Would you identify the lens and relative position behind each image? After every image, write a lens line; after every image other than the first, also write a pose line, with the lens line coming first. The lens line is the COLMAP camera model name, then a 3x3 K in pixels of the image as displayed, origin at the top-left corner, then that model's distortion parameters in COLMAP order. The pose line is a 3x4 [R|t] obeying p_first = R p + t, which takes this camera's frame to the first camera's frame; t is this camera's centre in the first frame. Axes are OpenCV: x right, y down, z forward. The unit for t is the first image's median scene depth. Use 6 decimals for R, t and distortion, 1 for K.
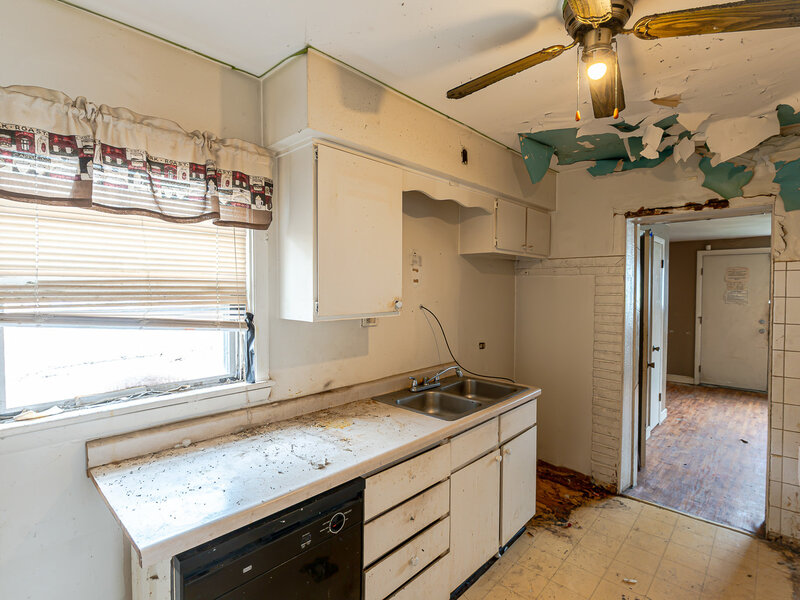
lens RADIAL K [[405.6, 0, 396.1], [0, 405.6, 297.9], [0, 0, 1]] dist [-0.008821, 0.000642]
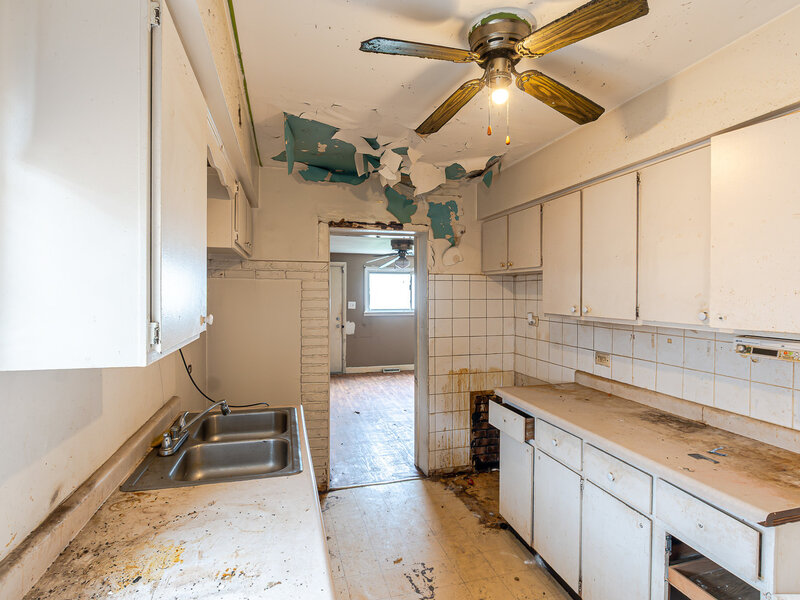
lens RADIAL K [[412.8, 0, 398.5], [0, 412.8, 299.3], [0, 0, 1]] dist [-0.008043, 0.000444]
pose [[0.515410, -0.012905, 0.856846, -0.290770], [0.020091, 0.999794, 0.002973, -0.007963], [-0.856708, 0.015682, 0.515563, 0.318092]]
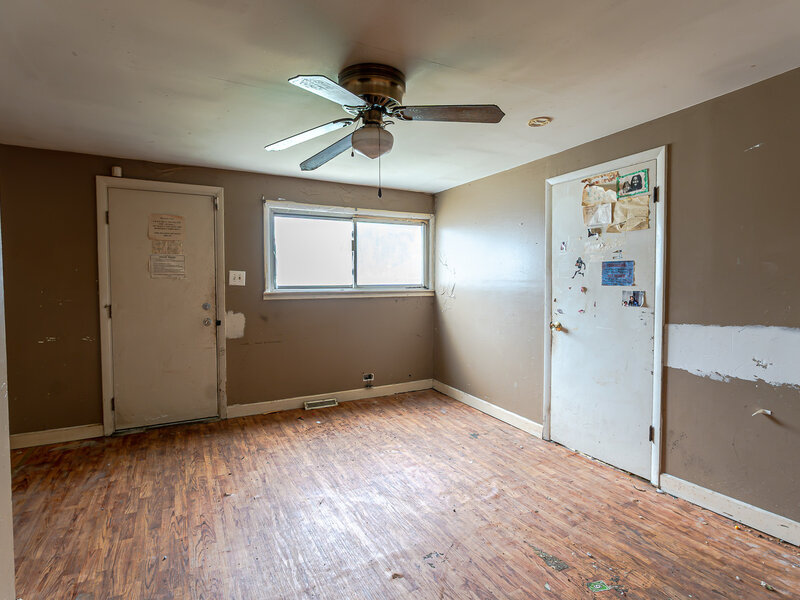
lens RADIAL K [[412.8, 0, 398.5], [0, 412.8, 299.3], [0, 0, 1]] dist [-0.008043, 0.000444]
pose [[0.312195, -0.042318, 0.949075, 0.882386], [0.027028, 0.998999, 0.035653, 0.073772], [-0.949633, 0.014521, 0.313026, 1.150312]]
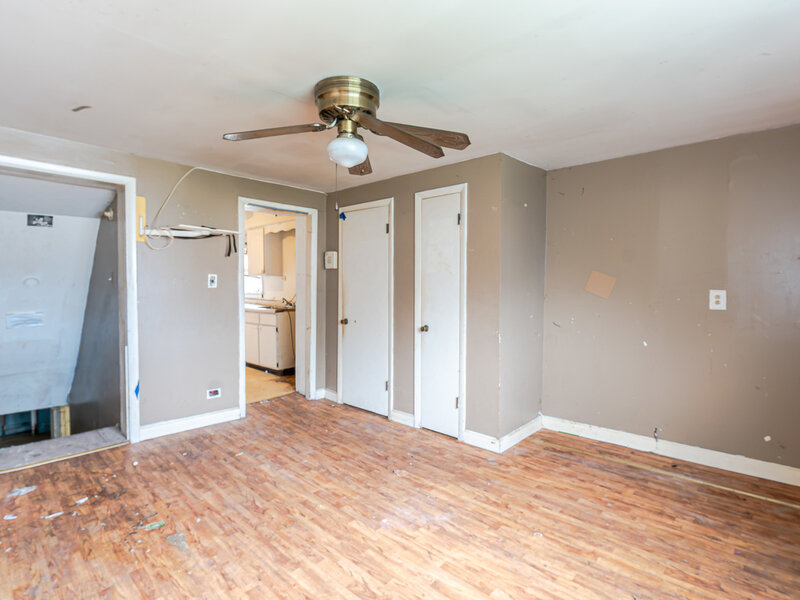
lens RADIAL K [[412.8, 0, 398.5], [0, 412.8, 299.3], [0, 0, 1]] dist [-0.008043, 0.000444]
pose [[0.015770, 0.037953, -0.999155, 2.411563], [-0.031553, 0.998801, 0.037441, 0.062271], [0.999378, 0.030935, 0.016949, 1.523307]]
